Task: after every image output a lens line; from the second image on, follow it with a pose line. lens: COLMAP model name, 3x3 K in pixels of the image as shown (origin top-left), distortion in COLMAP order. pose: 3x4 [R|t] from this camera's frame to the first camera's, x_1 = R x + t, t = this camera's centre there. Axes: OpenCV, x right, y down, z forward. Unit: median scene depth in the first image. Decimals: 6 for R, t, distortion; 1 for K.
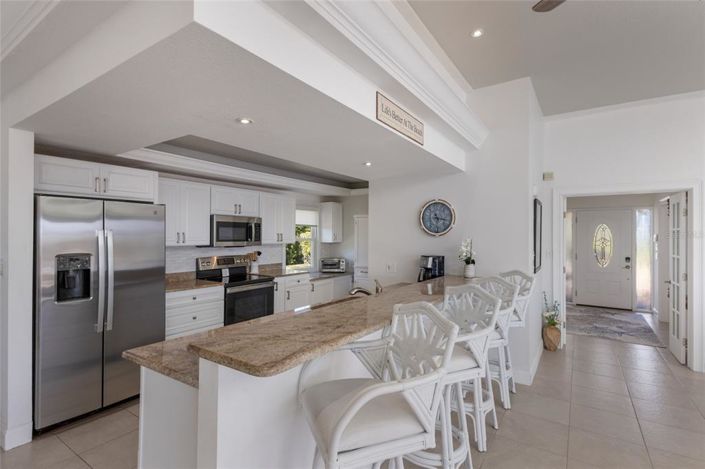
lens RADIAL K [[336.7, 0, 348.7], [0, 336.7, 236.9], [0, 0, 1]] dist [0.010542, 0.000340]
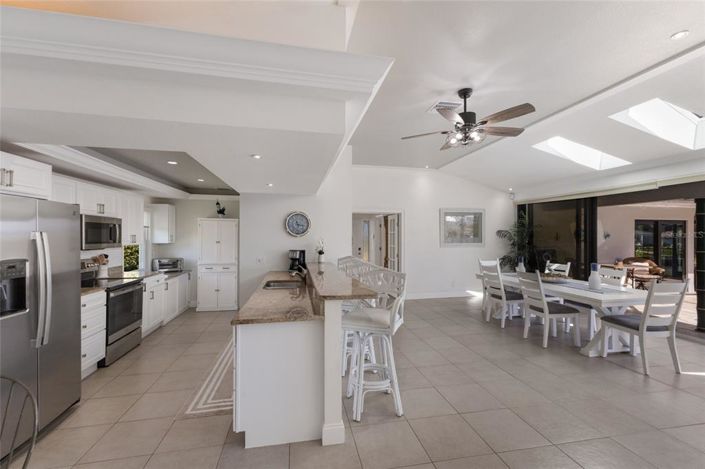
lens RADIAL K [[304.9, 0, 352.6], [0, 304.9, 238.9], [0, 0, 1]] dist [0.001190, 0.000088]
pose [[0.702478, -0.011495, 0.711613, -0.430682], [0.005798, 0.999929, 0.010428, -0.003962], [-0.711682, -0.003200, 0.702495, -0.087345]]
